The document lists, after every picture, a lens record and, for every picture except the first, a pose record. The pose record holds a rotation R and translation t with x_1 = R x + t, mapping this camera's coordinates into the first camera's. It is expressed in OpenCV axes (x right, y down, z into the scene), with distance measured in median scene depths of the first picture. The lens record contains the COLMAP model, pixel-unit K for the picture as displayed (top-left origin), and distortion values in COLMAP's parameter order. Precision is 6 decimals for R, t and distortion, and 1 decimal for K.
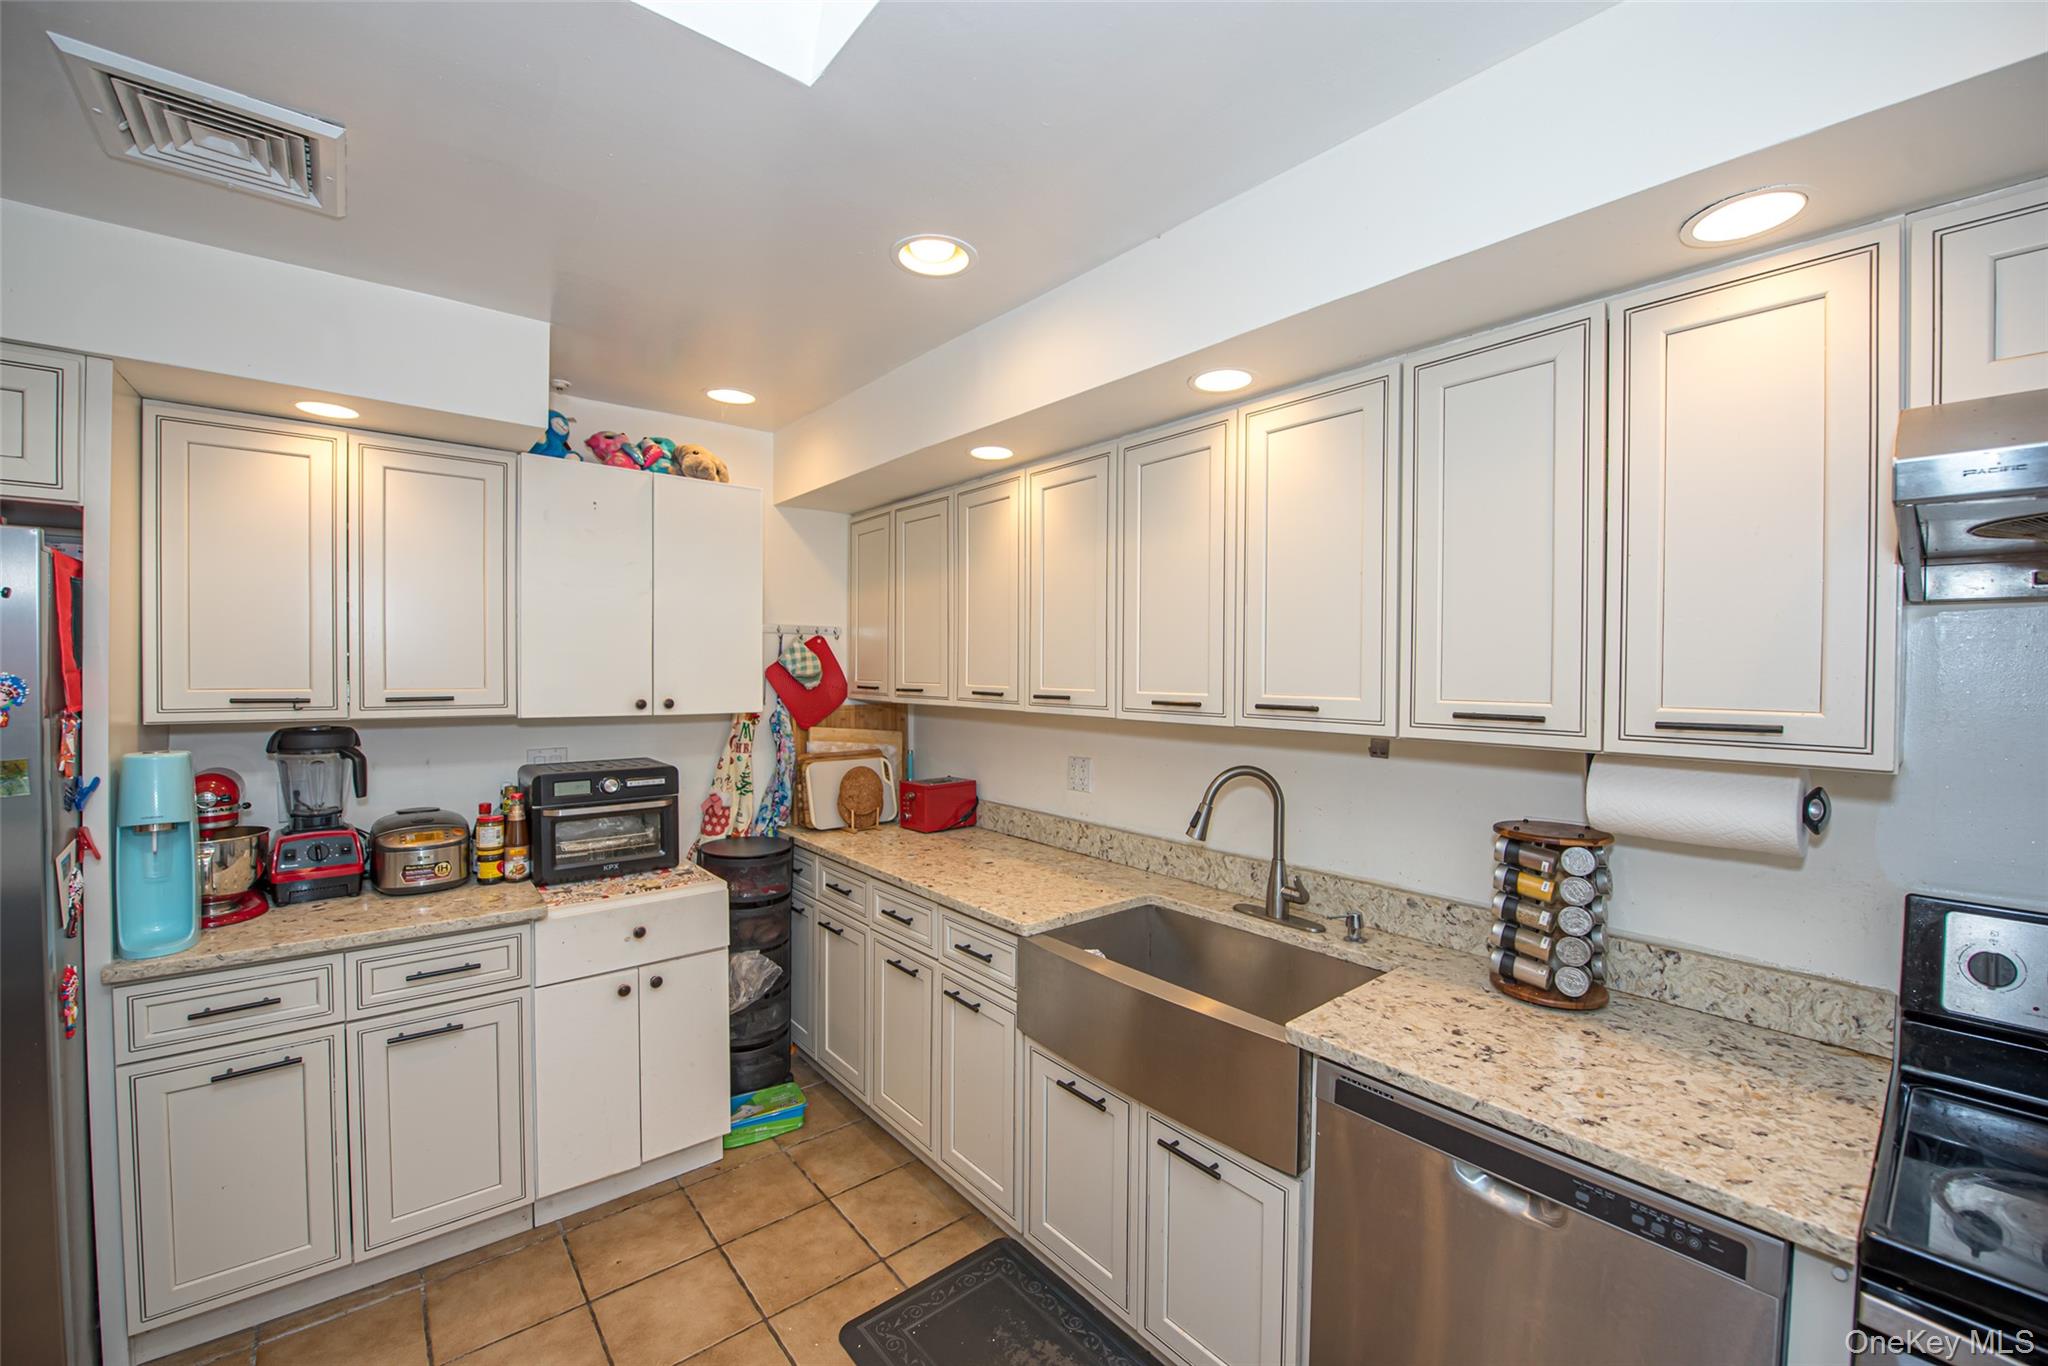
lens RADIAL K [[812.4, 0, 1024.0], [0, 812.4, 683.0], [0, 0, 1]] dist [-0.019996, -0.000185]
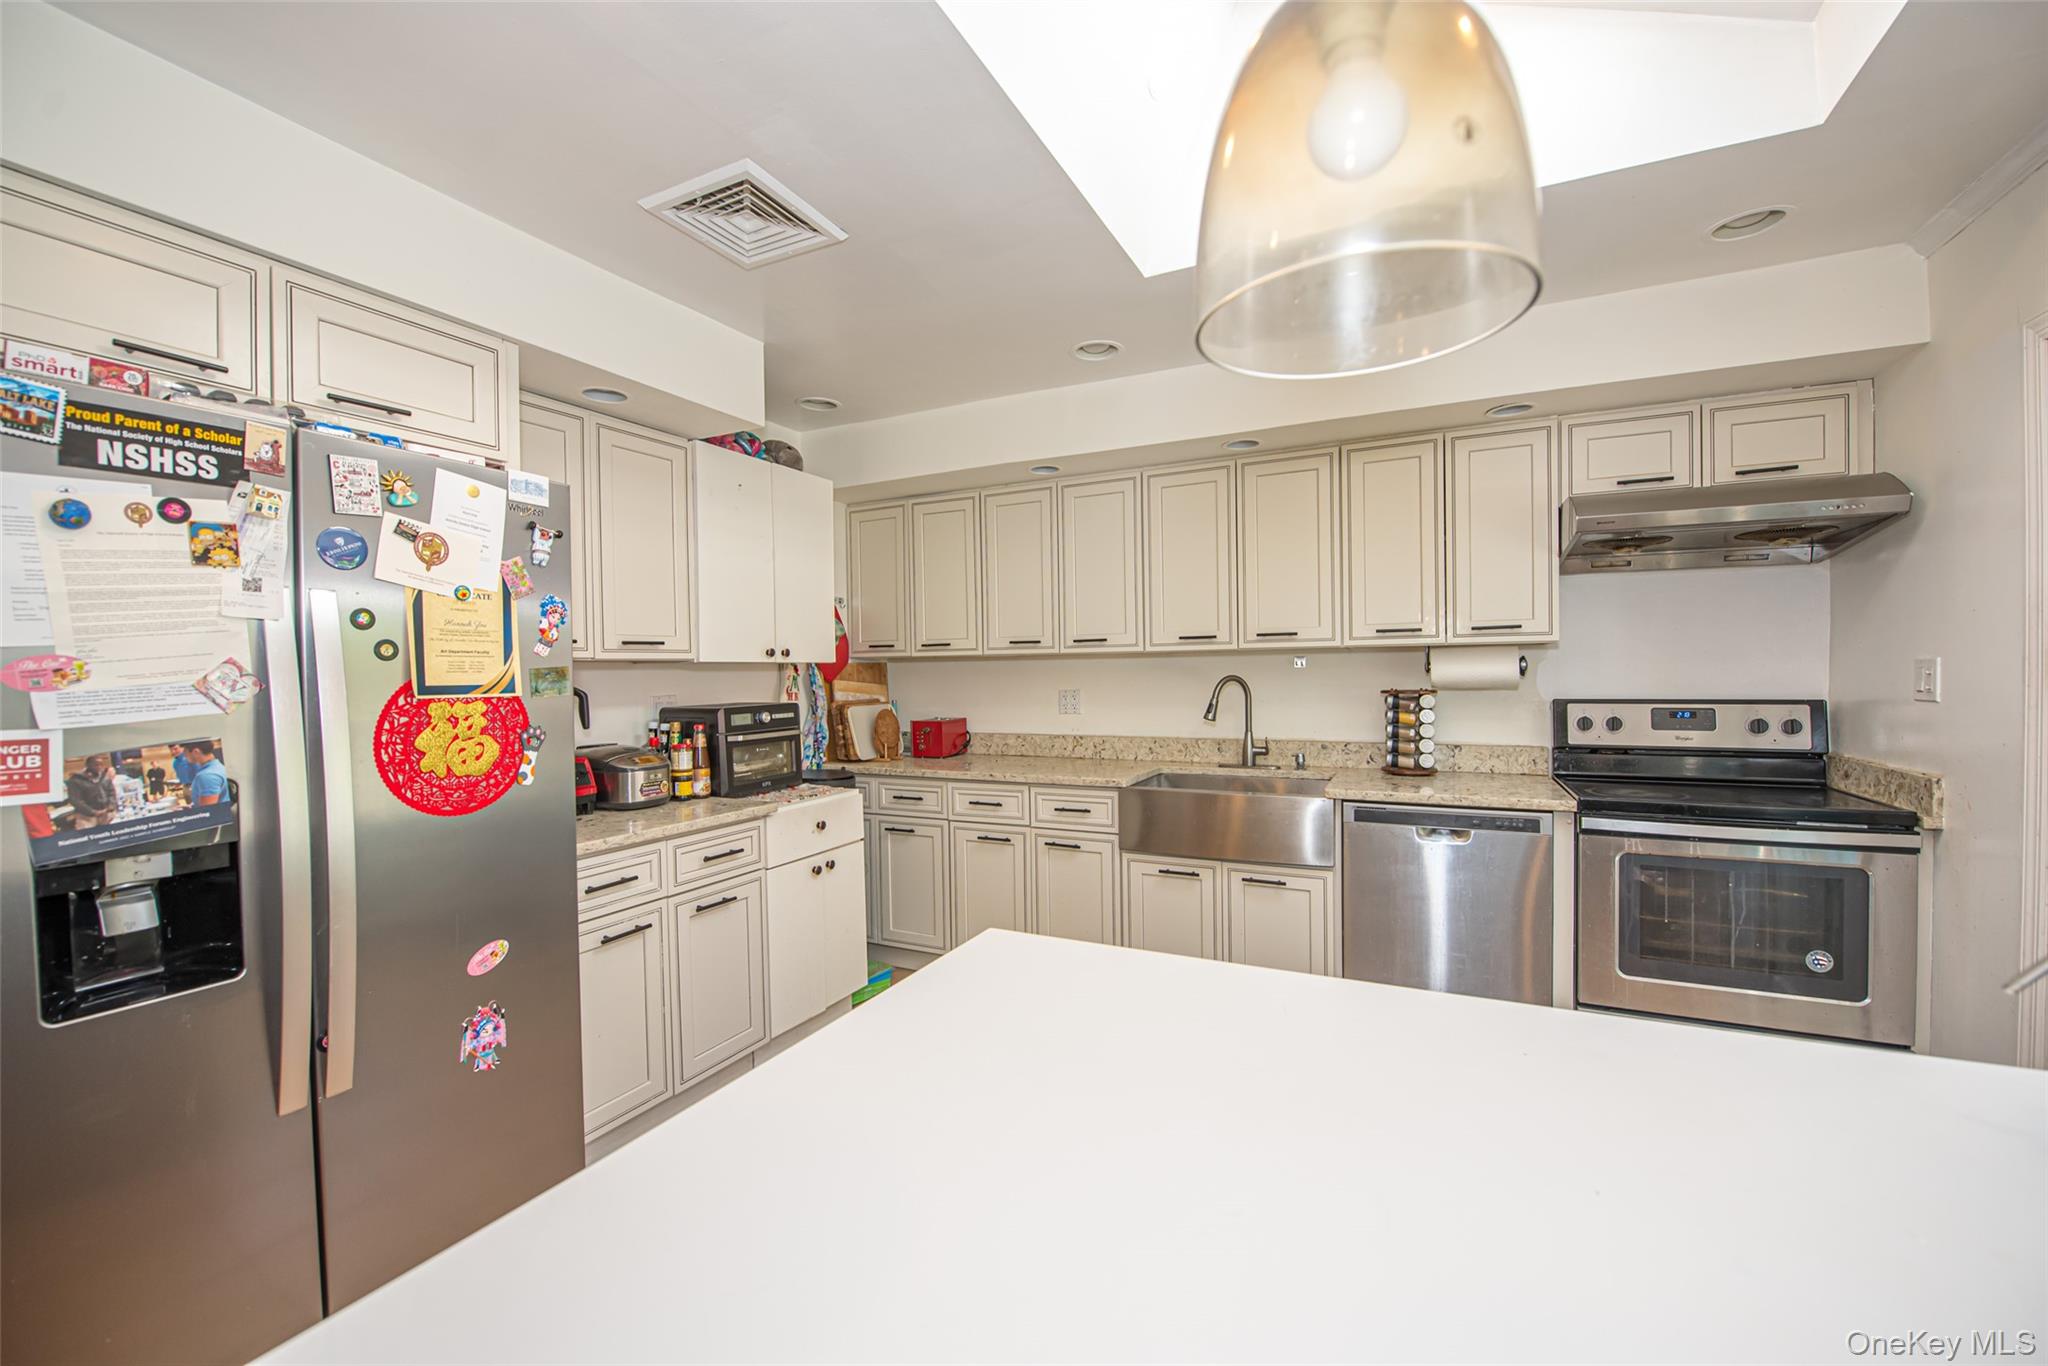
lens RADIAL K [[812.4, 0, 1024.0], [0, 812.4, 683.0], [0, 0, 1]] dist [-0.019996, -0.000185]
pose [[0.916103, -0.028911, 0.399899, -0.748852], [0.029261, 0.999558, 0.005232, 0.093460], [-0.399874, 0.006908, 0.916544, -0.330350]]
